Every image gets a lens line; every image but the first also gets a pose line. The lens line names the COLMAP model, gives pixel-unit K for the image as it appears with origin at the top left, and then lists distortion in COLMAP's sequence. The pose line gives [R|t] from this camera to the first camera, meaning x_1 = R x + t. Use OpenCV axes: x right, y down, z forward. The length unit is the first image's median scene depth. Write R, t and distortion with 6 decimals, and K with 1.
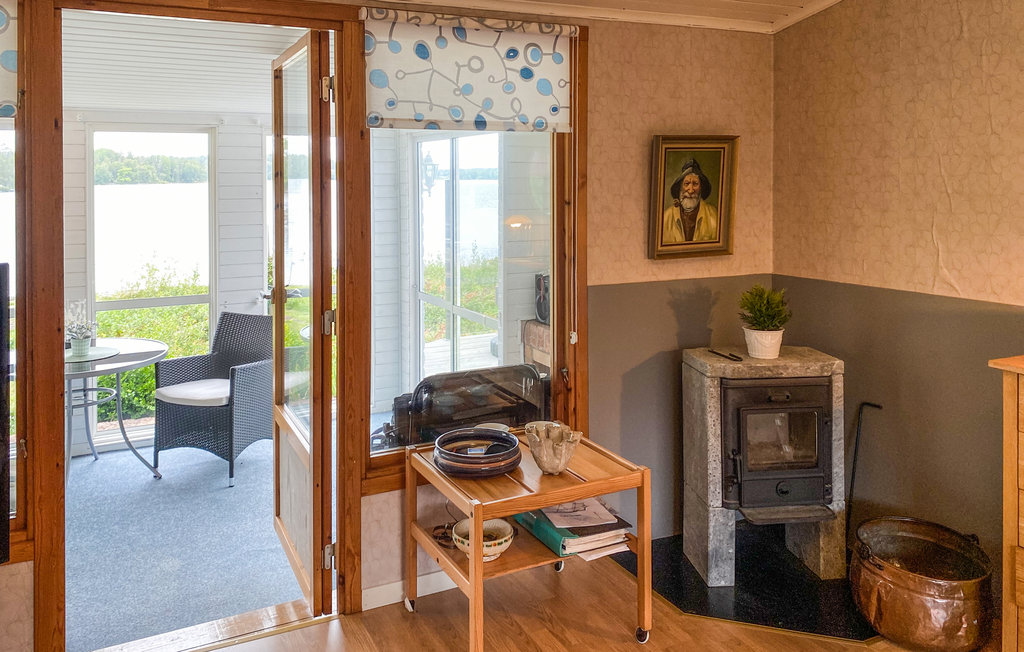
lens RADIAL K [[801.2, 0, 511.2], [0, 801.2, 238.4], [0, 0, 1]] dist [0.068921, -0.108144]
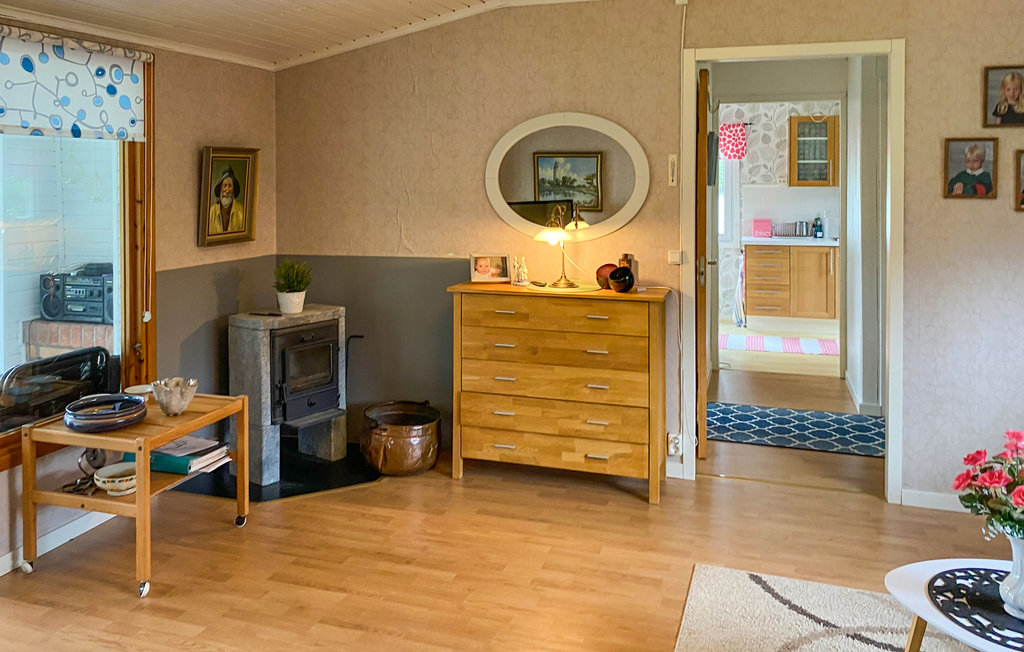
lens RADIAL K [[763.1, 0, 513.1], [0, 763.1, 343.8], [0, 0, 1]] dist [-0.000773, -0.006783]
pose [[0.702339, -0.144149, 0.697095, -0.356552], [0.048935, 0.986742, 0.154741, 0.015818], [-0.710159, -0.074568, 0.700082, -0.203715]]
